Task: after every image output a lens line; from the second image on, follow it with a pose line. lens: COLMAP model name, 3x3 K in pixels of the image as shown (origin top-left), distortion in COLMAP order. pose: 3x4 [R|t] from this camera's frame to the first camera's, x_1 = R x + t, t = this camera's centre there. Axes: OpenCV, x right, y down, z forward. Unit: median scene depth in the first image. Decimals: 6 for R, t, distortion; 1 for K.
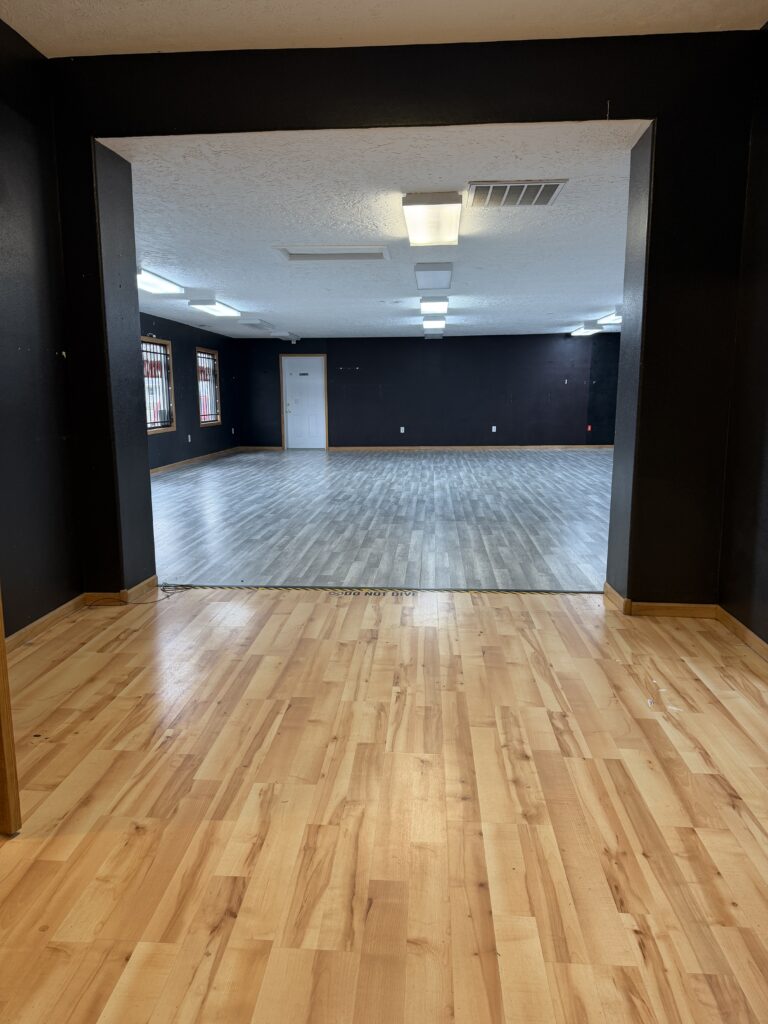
lens RADIAL K [[730.8, 0, 380.4], [0, 730.8, 518.7], [0, 0, 1]] dist [0.078526, -0.006697]
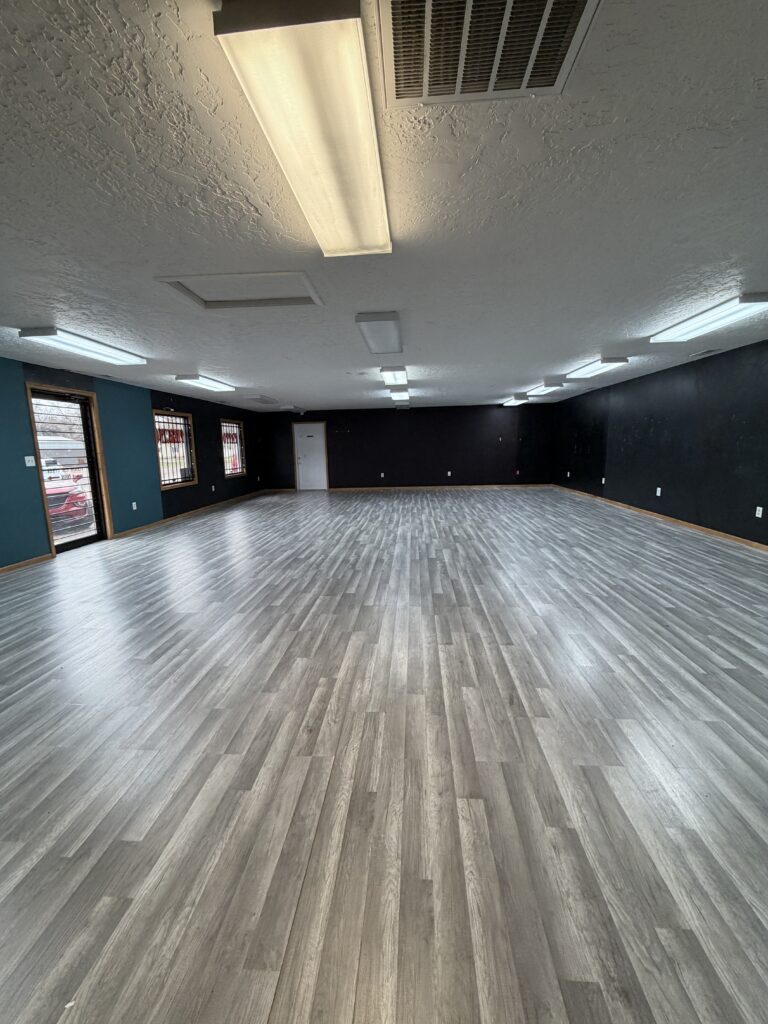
lens RADIAL K [[405.1, 0, 384.7], [0, 405.1, 505.7], [0, 0, 1]] dist [-0.004321, 0.000009]
pose [[0.999851, -0.016747, -0.004157, 0.048262], [0.016663, 0.999669, -0.019600, -0.065486], [0.004484, 0.019528, 0.999799, 0.319527]]
